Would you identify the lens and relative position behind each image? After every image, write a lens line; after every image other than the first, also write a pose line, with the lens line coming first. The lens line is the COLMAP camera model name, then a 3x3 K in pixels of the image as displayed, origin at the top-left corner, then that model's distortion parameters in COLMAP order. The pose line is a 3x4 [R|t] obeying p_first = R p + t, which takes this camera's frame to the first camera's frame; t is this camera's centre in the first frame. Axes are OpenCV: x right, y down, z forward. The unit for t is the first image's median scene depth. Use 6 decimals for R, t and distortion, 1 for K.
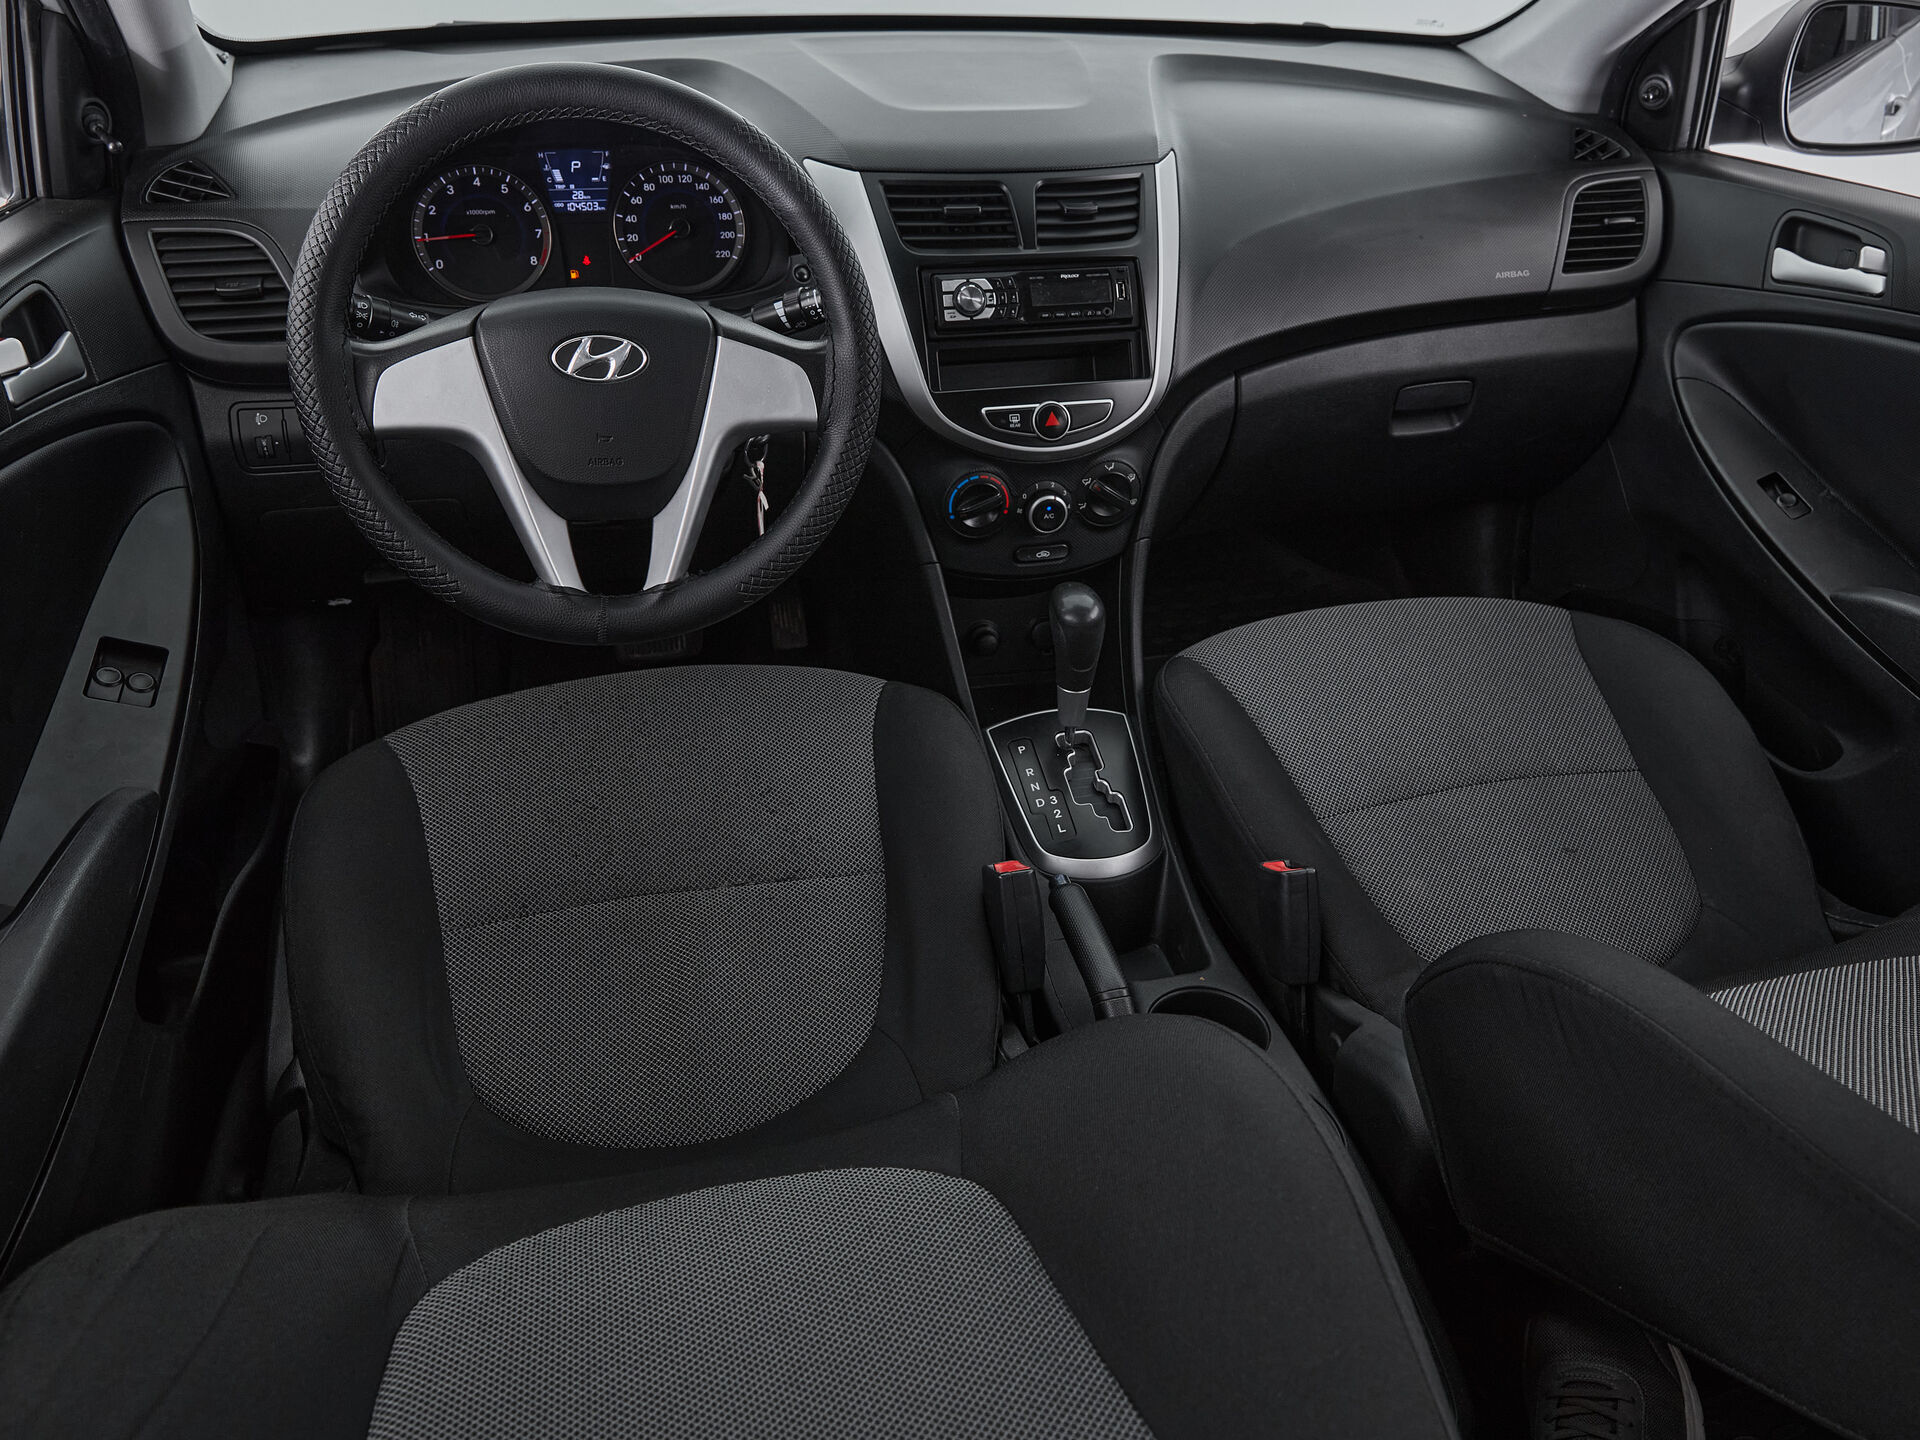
lens RADIAL K [[1488.6, 0, 1027.6], [0, 1488.6, 722.2], [0, 0, 1]] dist [-0.010151, -0.005994]
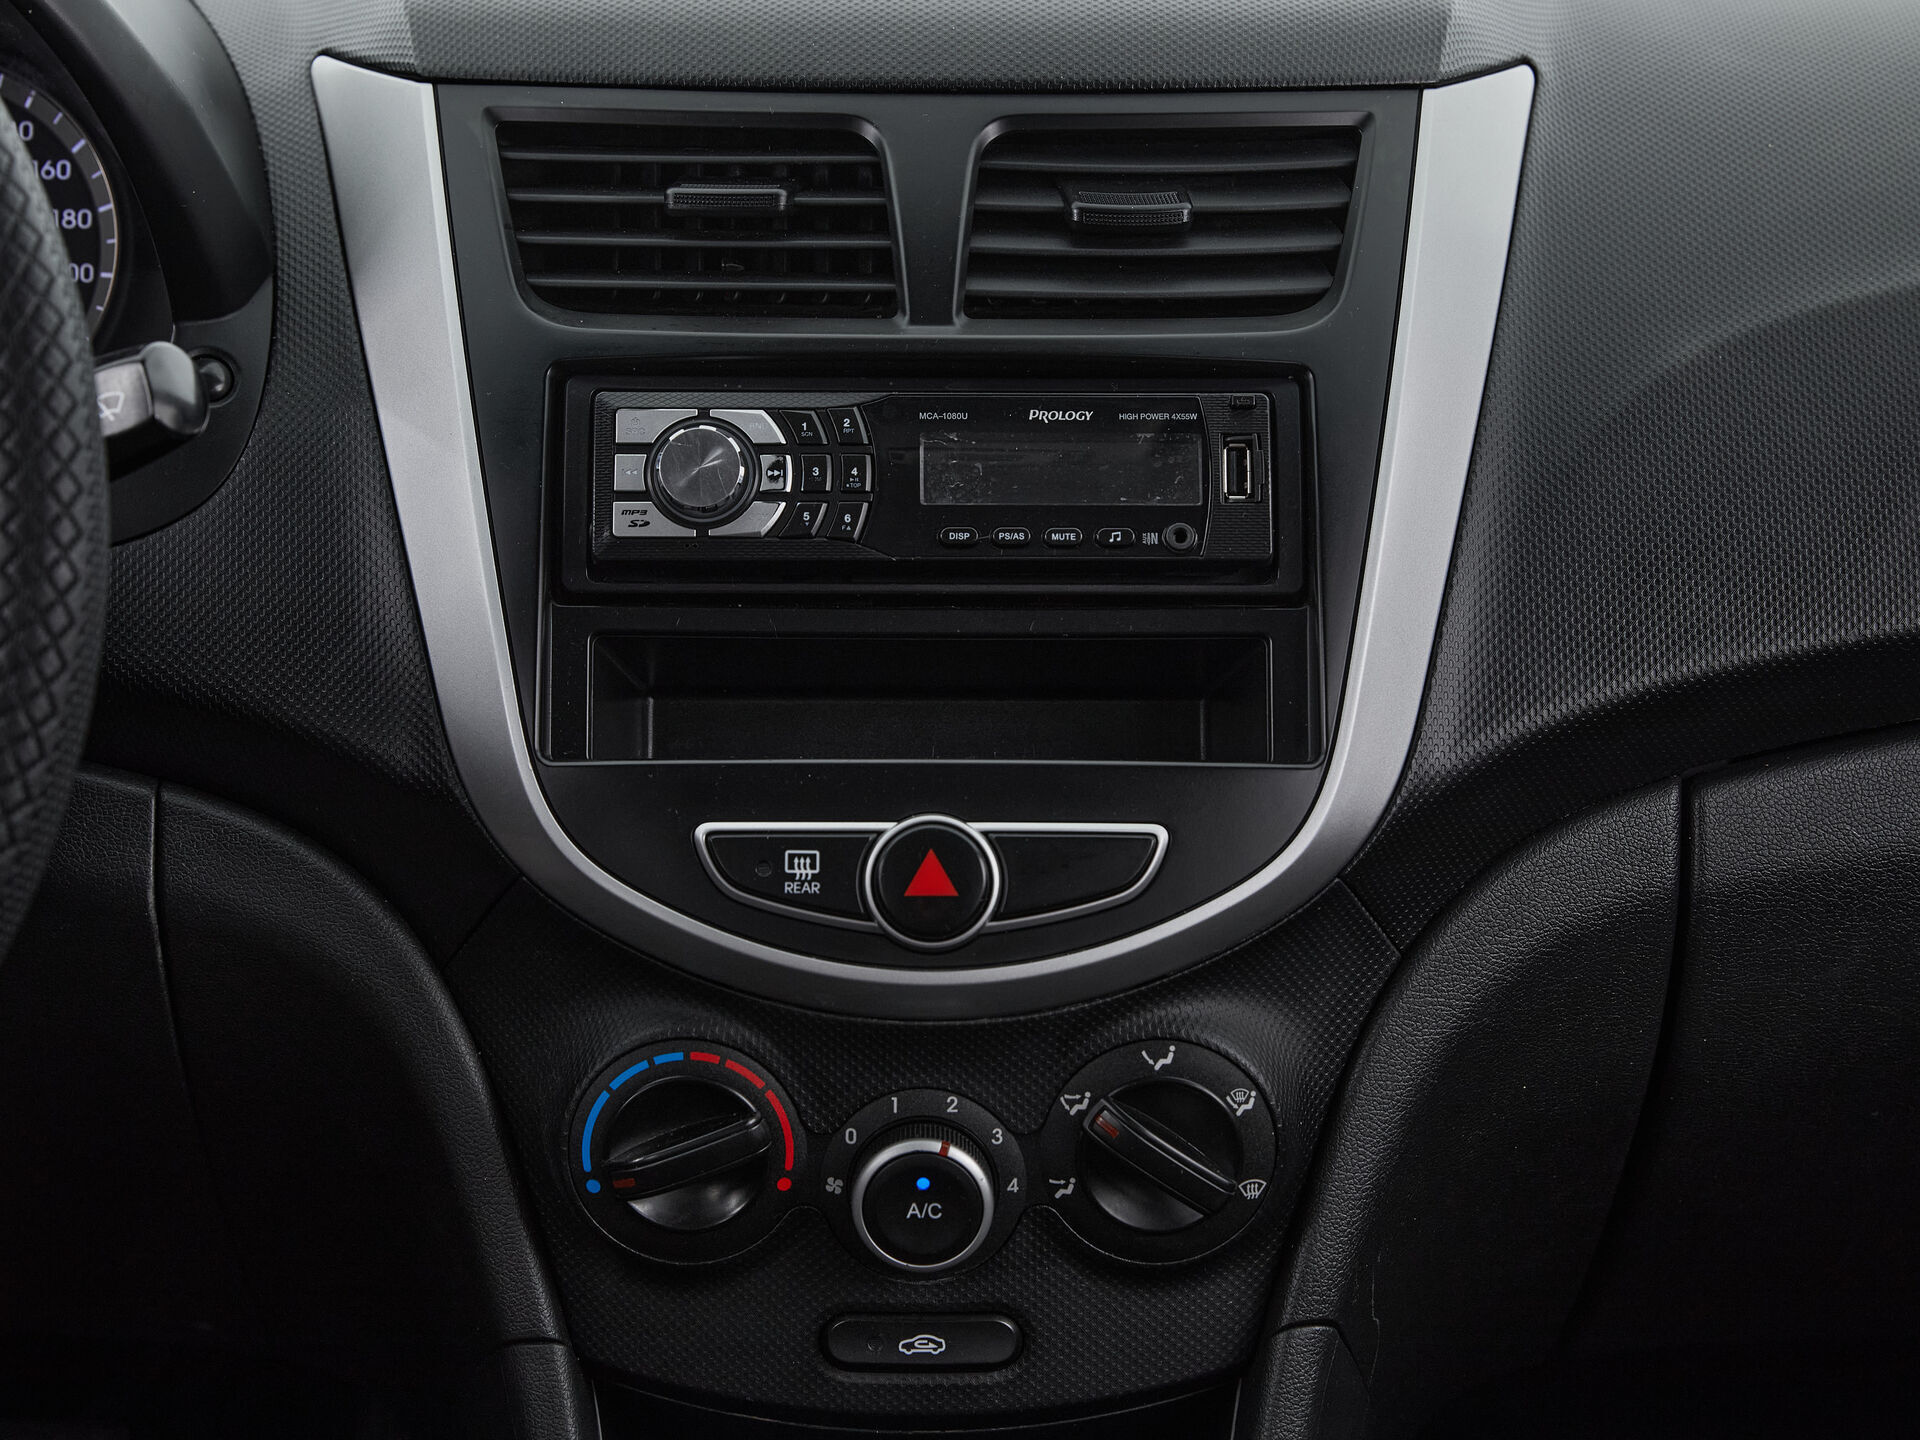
lens RADIAL K [[4046.7, 0, 960.0], [0, 4046.7, 720.0], [0, 0, 1]] dist [-0.073659, -0.077116]
pose [[0.964737, 0.047789, -0.258842, 0.221875], [-0.117311, 0.958377, -0.260290, -0.028173], [0.235629, 0.281477, 0.930188, 0.258623]]
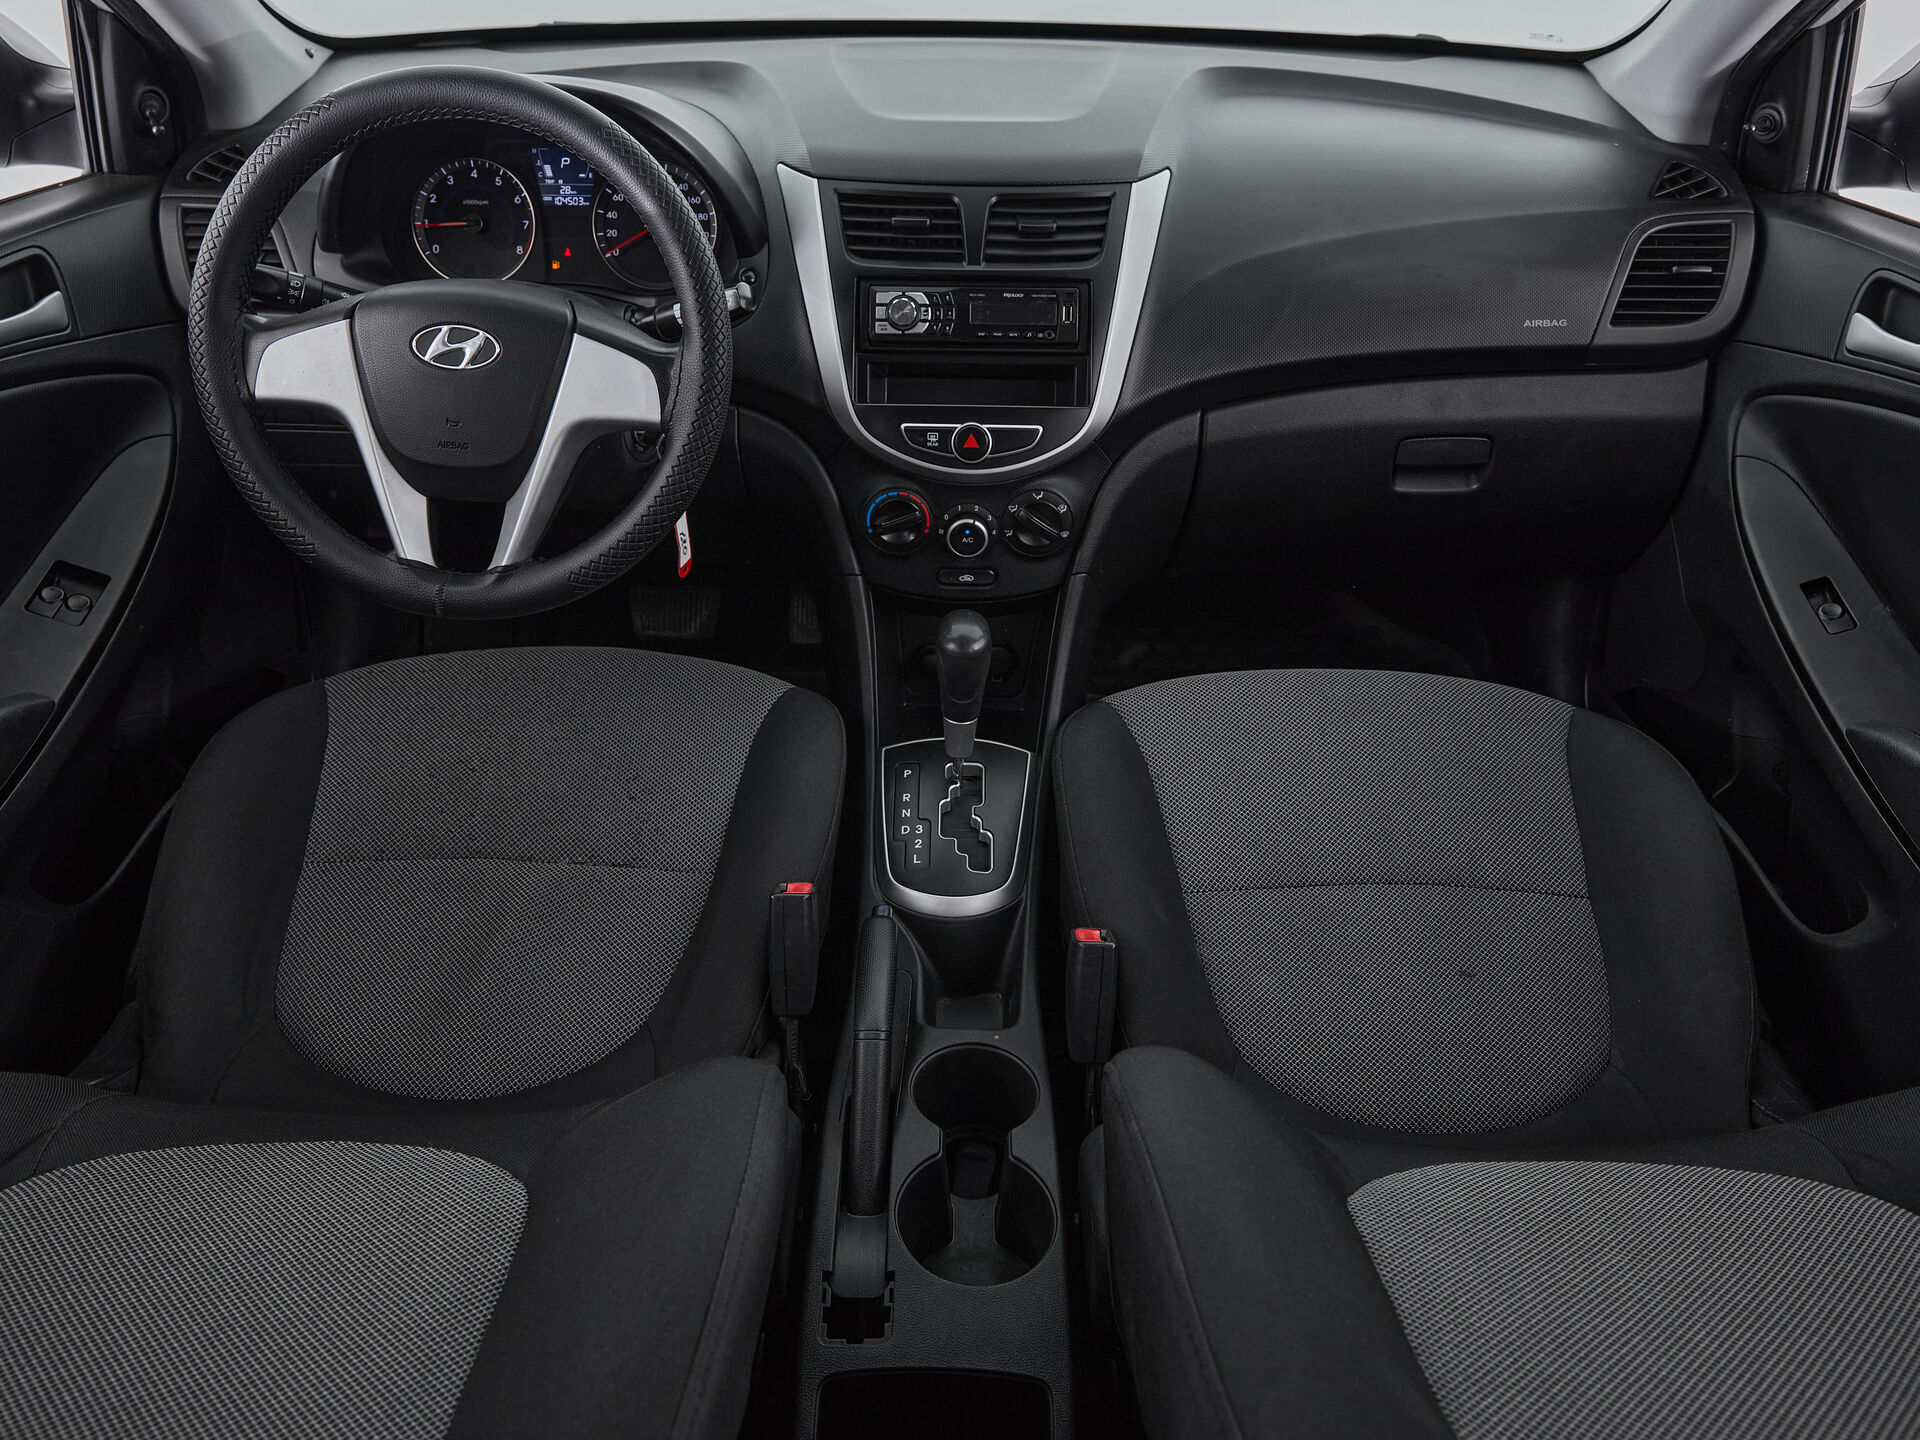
lens RADIAL K [[1489.7, 0, 943.1], [0, 1489.7, 731.0], [0, 0, 1]] dist [-0.012607, -0.002754]
pose [[0.956646, 0.135900, -0.257604, 0.272329], [-0.134393, 0.990649, 0.023535, -0.036232], [0.258393, 0.012105, 0.965964, 0.058200]]
